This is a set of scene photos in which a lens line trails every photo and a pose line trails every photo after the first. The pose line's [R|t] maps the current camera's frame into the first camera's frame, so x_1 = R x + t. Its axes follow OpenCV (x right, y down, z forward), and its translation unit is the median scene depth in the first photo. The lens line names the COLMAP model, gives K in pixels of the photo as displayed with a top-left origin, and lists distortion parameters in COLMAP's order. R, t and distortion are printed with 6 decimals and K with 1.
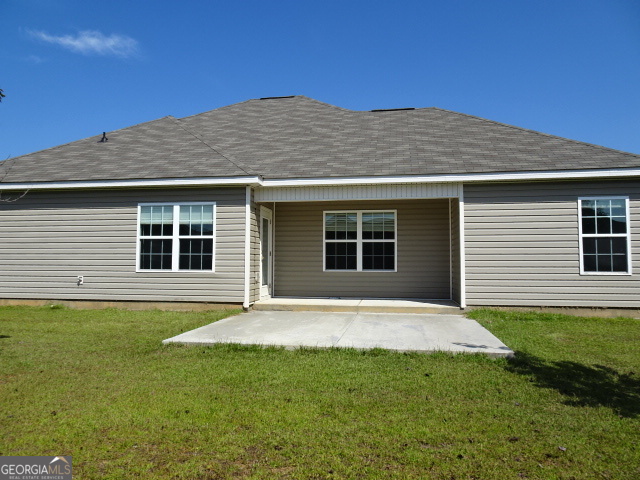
lens RADIAL K [[454.9, 0, 317.1], [0, 454.9, 241.4], [0, 0, 1]] dist [-0.002347, -0.002260]
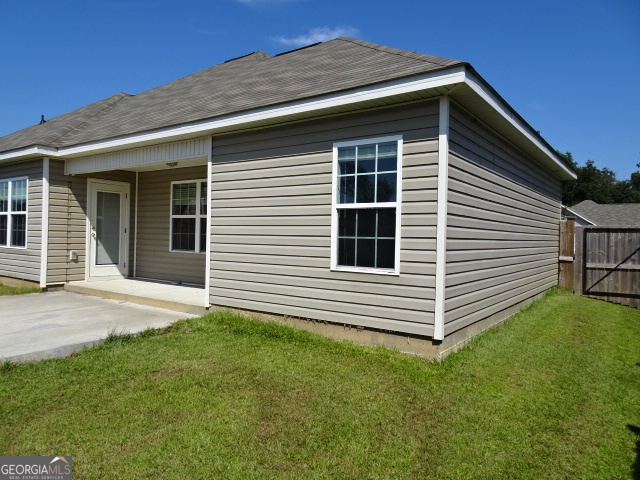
lens RADIAL K [[454.9, 0, 320.1], [0, 454.9, 237.5], [0, 0, 1]] dist [-0.002347, -0.002260]
pose [[0.901896, 0.017531, -0.431597, 0.792778], [0.000473, 0.999135, 0.041572, 0.003440], [0.431952, -0.037697, 0.901108, 0.419264]]
